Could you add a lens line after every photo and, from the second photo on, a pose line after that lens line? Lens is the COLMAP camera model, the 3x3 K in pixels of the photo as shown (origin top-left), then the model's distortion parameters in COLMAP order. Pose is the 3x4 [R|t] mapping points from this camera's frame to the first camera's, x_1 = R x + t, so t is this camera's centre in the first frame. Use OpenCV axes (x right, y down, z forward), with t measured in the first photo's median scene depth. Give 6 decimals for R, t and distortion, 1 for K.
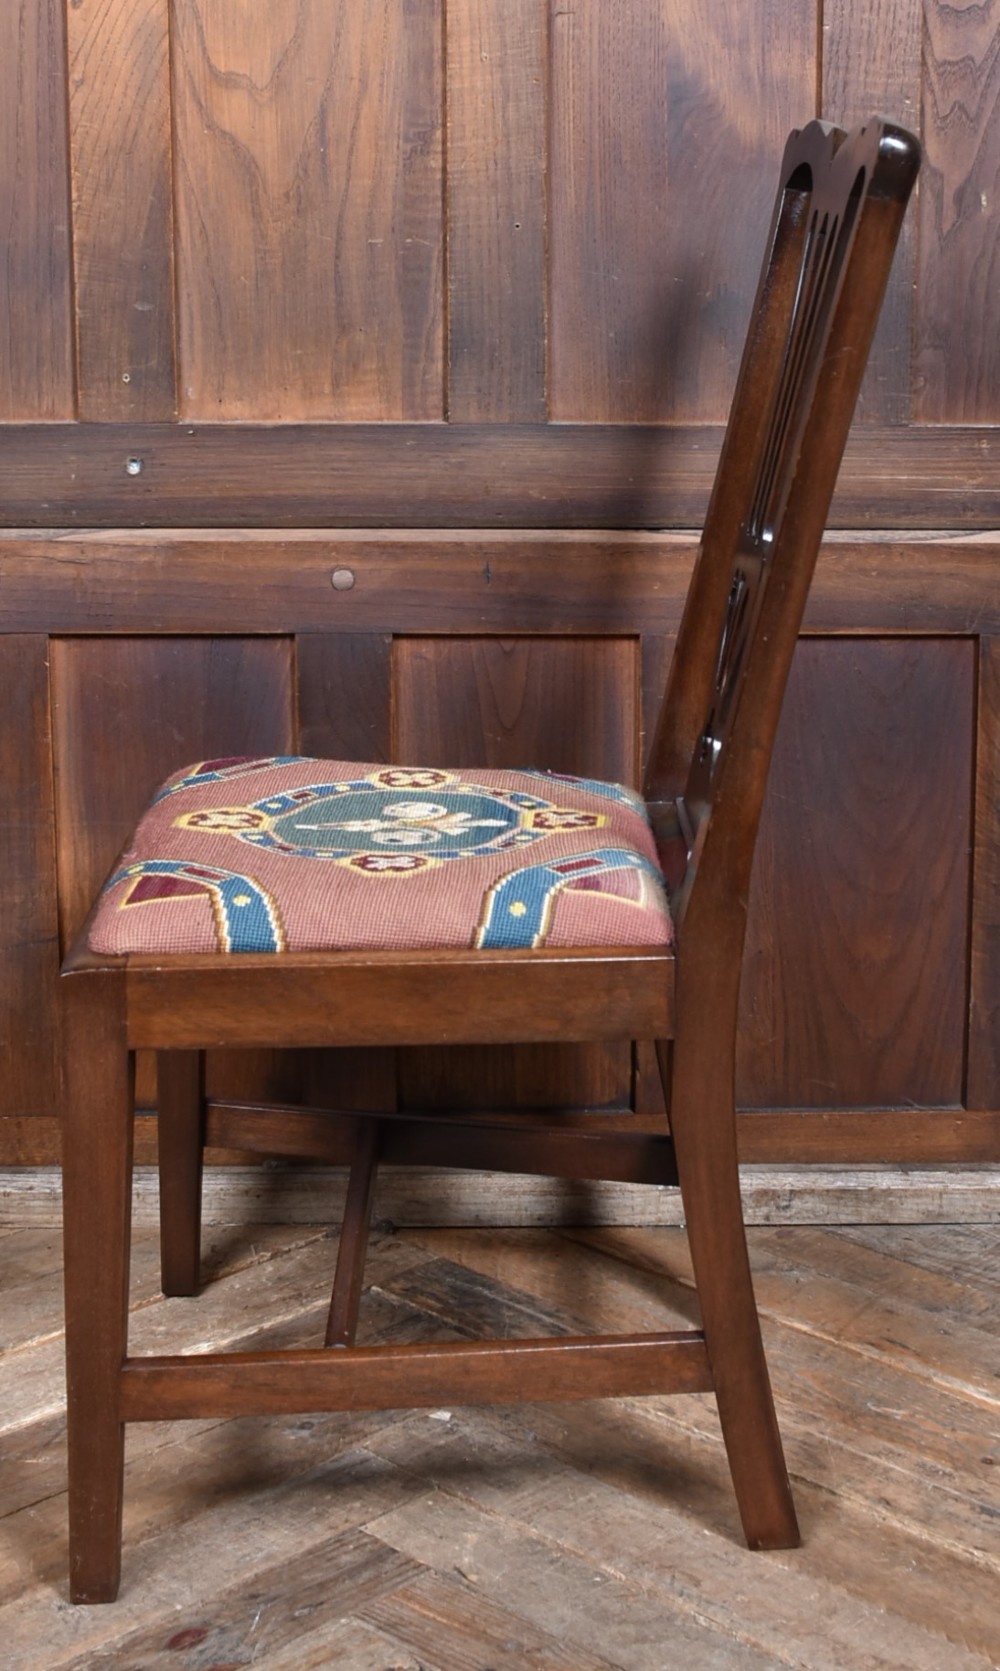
lens RADIAL K [[3013.9, 0, 611.7], [0, 3013.9, 634.8], [0, 0, 1]] dist [-0.050295, 0.000000]
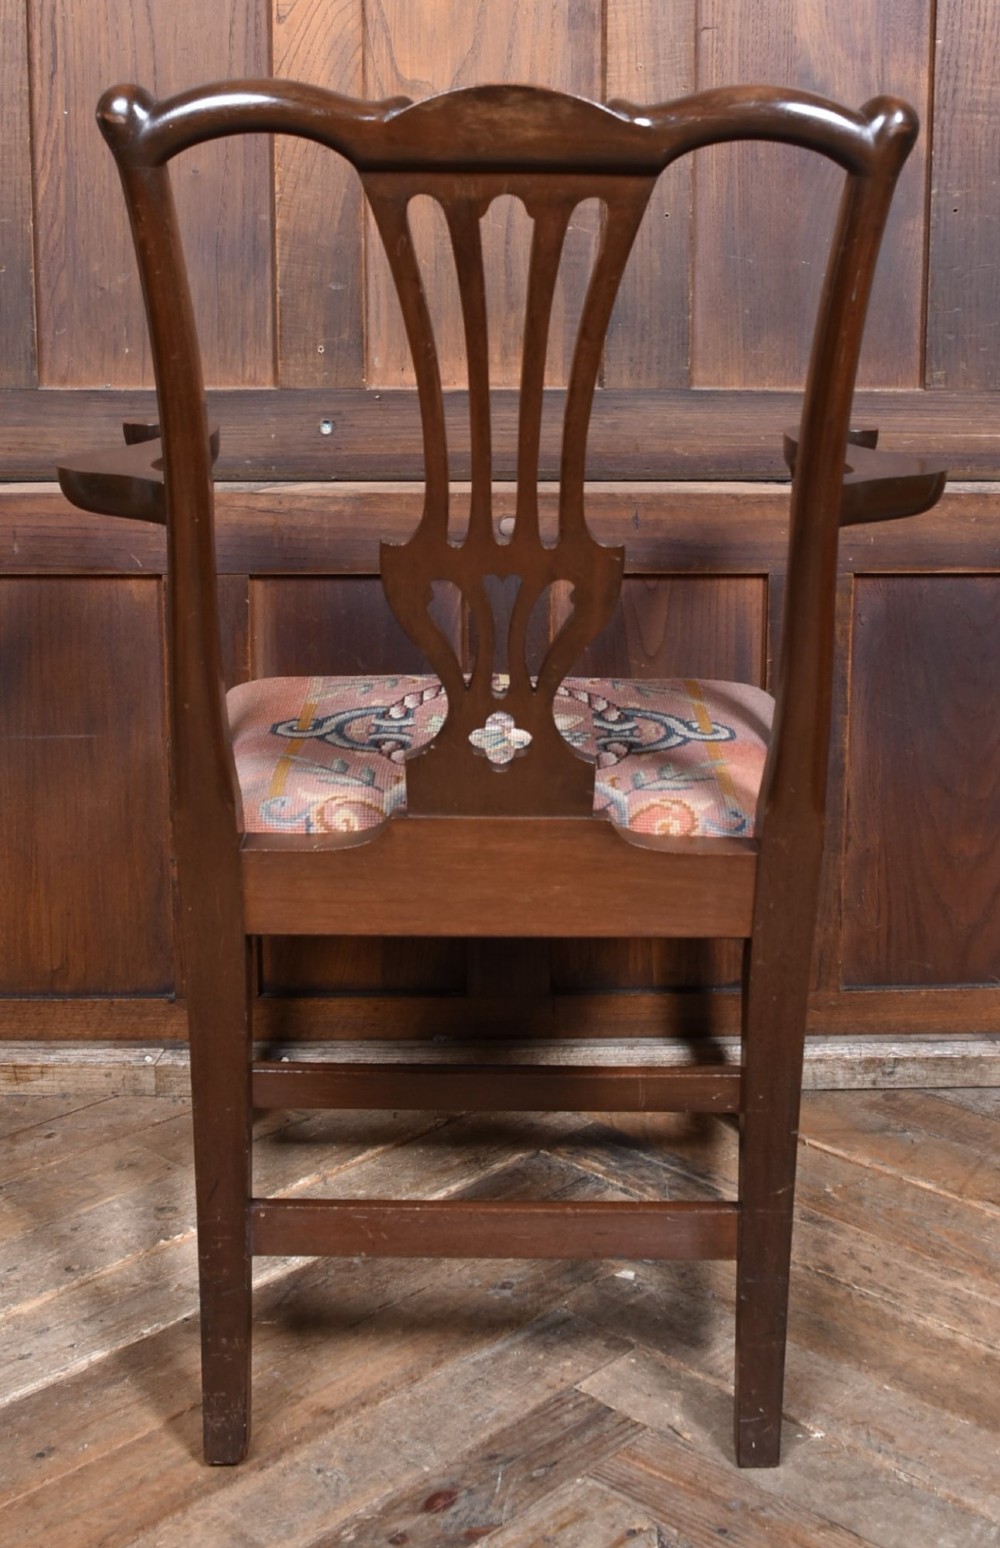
lens RADIAL K [[2351.8, 0, 527.3], [0, 2351.8, 525.0], [0, 0, 1]] dist [-0.053668, 0.000000]
pose [[0.999933, -0.002201, 0.011371, -0.094823], [0.002300, 0.999960, -0.008699, -0.011330], [-0.011351, 0.008725, 0.999898, 0.115407]]
